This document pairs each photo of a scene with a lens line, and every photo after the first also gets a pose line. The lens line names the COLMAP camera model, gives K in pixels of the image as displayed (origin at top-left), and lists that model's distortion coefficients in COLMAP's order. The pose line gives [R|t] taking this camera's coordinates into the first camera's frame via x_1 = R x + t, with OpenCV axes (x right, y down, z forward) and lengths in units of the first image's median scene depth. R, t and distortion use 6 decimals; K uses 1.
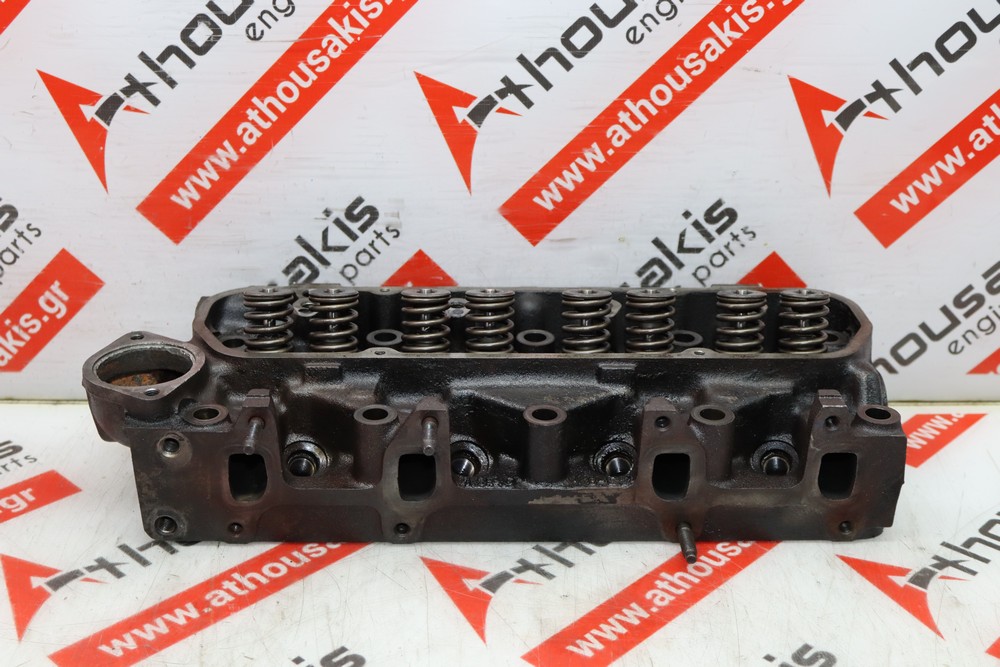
lens RADIAL K [[1296.0, 0, 504.2], [0, 1296.0, 340.3], [0, 0, 1]] dist [-0.008274, 0.000000]
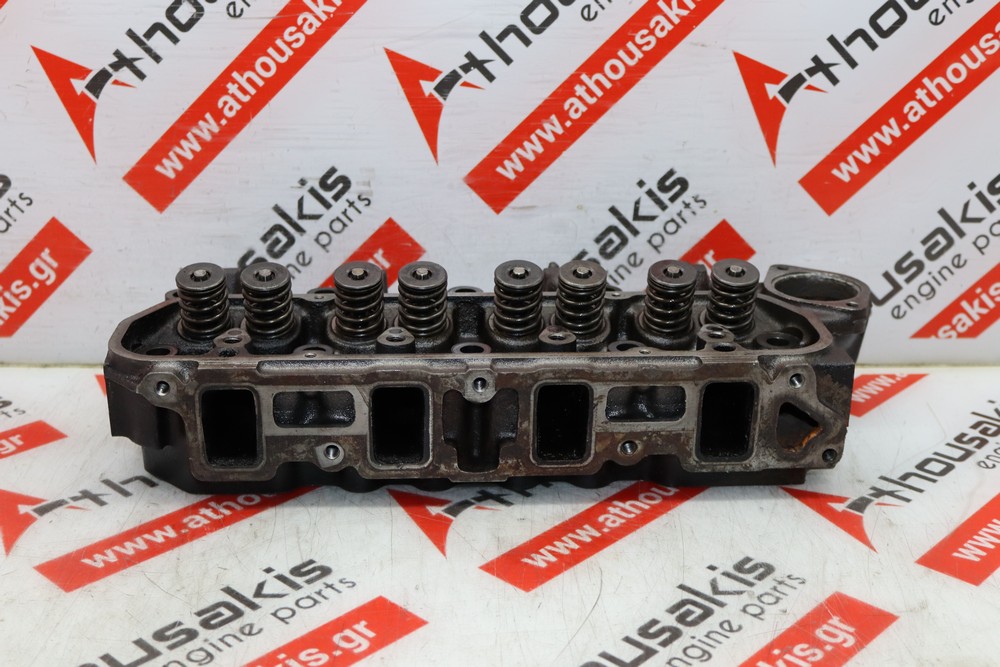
lens RADIAL K [[1296.0, 0, 499.9], [0, 1296.0, 335.4], [0, 0, 1]] dist [-0.008274, 0.000000]
pose [[0.999982, -0.003774, 0.004621, 0.020475], [0.004013, 0.998598, -0.052777, 0.086327], [-0.004415, 0.052795, 0.998596, -0.057105]]
